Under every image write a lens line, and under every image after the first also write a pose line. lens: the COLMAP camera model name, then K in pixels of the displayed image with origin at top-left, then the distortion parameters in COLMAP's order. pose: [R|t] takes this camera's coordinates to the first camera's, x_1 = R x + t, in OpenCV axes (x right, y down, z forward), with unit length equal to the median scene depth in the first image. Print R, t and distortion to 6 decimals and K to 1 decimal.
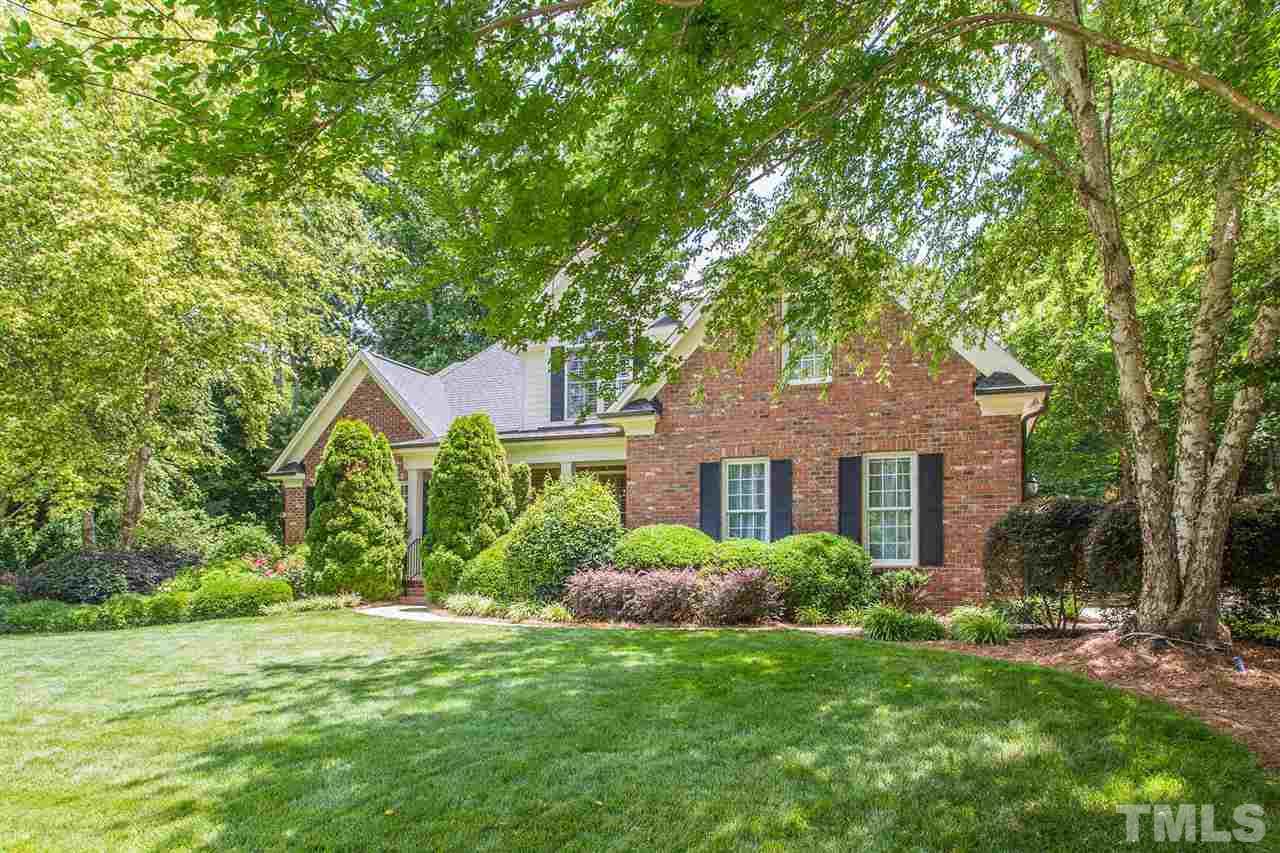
lens RADIAL K [[525.0, 0, 640.1], [0, 525.0, 408.2], [0, 0, 1]] dist [0.000142, -0.000072]
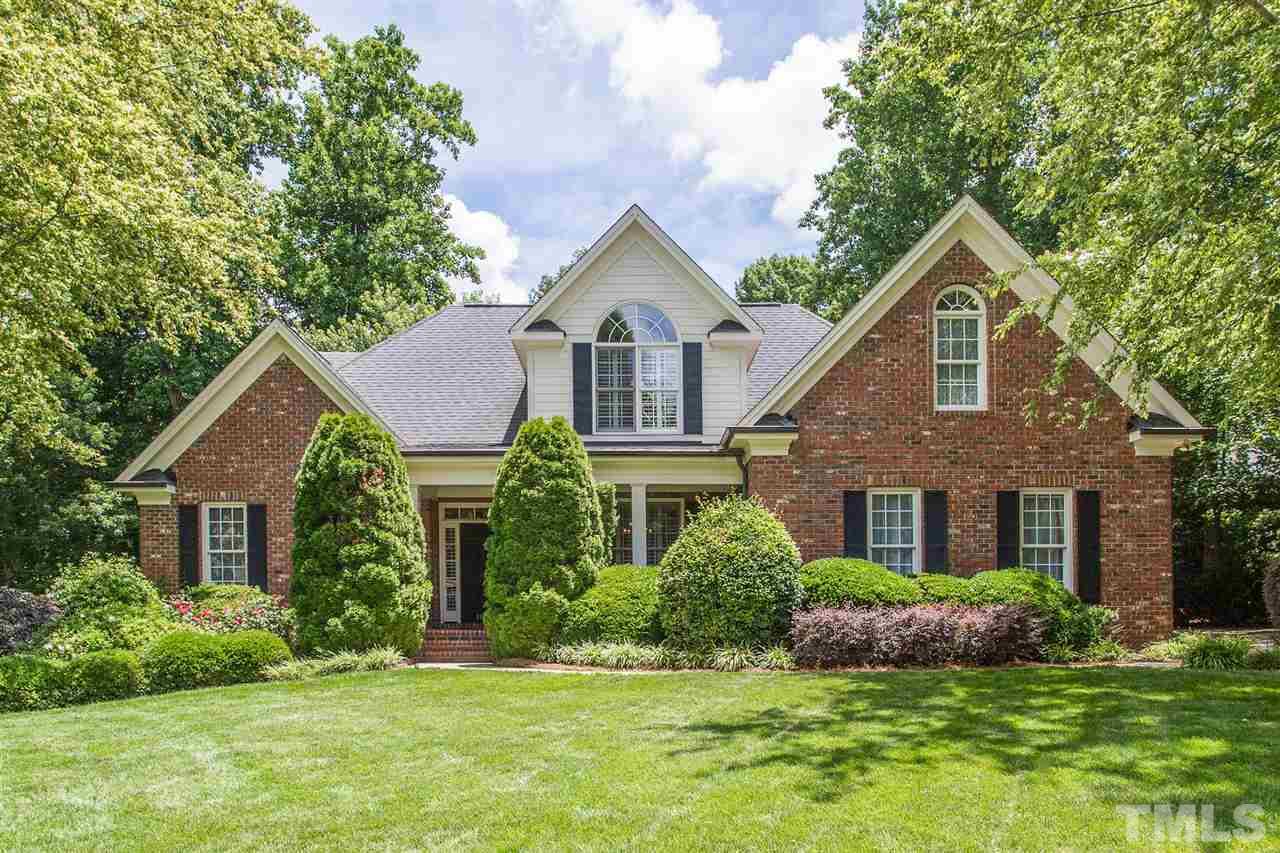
lens RADIAL K [[612.2, 0, 639.0], [0, 612.2, 436.7], [0, 0, 1]] dist [0.000992, -0.000056]
pose [[0.965114, 0.067204, 0.253059, -0.486636], [-0.067446, 0.997693, -0.007729, 0.044824], [-0.252994, -0.009609, 0.967420, 0.090806]]
